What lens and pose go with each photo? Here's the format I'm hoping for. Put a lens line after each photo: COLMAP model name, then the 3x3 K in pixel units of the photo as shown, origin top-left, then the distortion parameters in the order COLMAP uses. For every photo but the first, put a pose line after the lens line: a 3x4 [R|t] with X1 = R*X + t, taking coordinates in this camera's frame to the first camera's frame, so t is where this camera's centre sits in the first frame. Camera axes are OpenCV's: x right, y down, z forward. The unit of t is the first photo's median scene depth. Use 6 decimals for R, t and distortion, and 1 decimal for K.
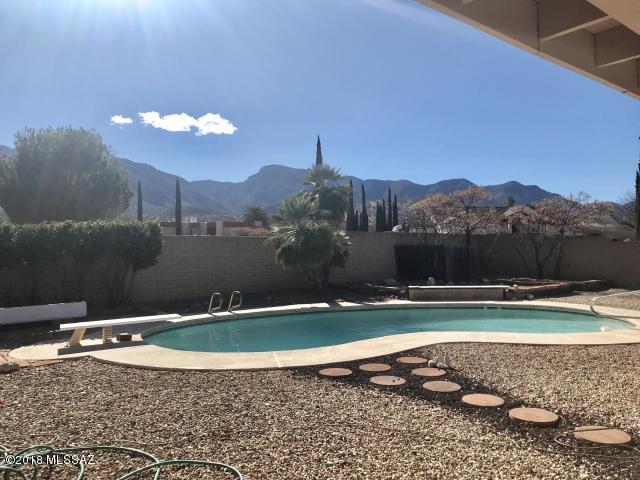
lens RADIAL K [[523.9, 0, 329.8], [0, 523.9, 242.1], [0, 0, 1]] dist [0.008441, -0.002270]
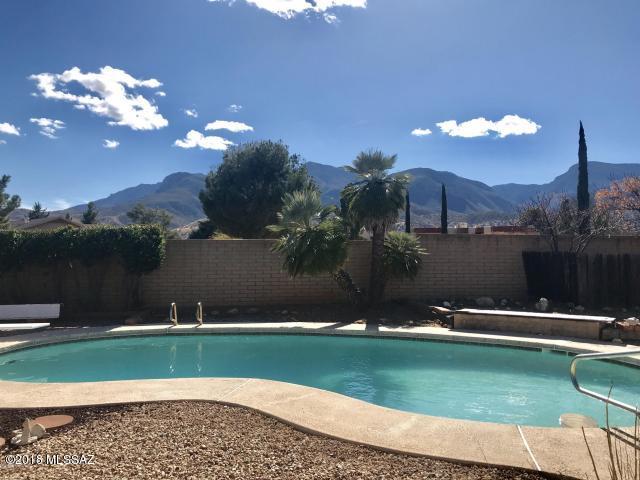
lens RADIAL K [[523.9, 0, 329.8], [0, 523.9, 242.1], [0, 0, 1]] dist [0.008441, -0.002270]
pose [[0.845968, -0.002230, -0.533229, 0.505147], [-0.003278, 0.999951, -0.009383, 0.000200], [0.533224, 0.009685, 0.845919, 0.384563]]
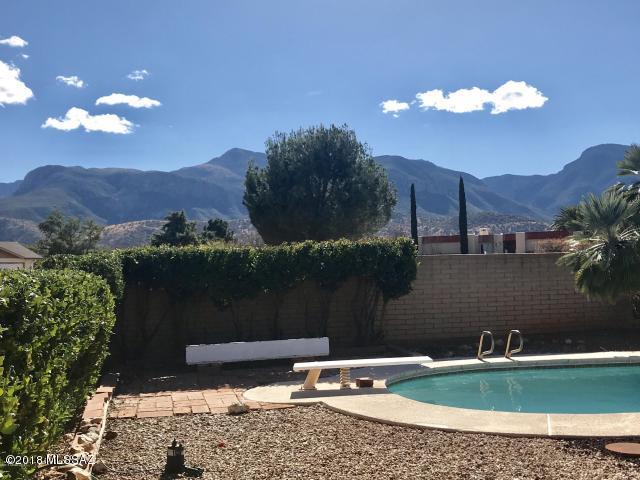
lens RADIAL K [[728.4, 0, 320.0], [0, 728.4, 240.0], [0, 0, 1]] dist [0.018492, -0.058184]
pose [[0.885798, -0.035212, -0.462733, 0.056840], [0.021541, 0.999162, -0.034796, -0.001135], [0.463571, 0.020854, 0.885814, -0.025310]]
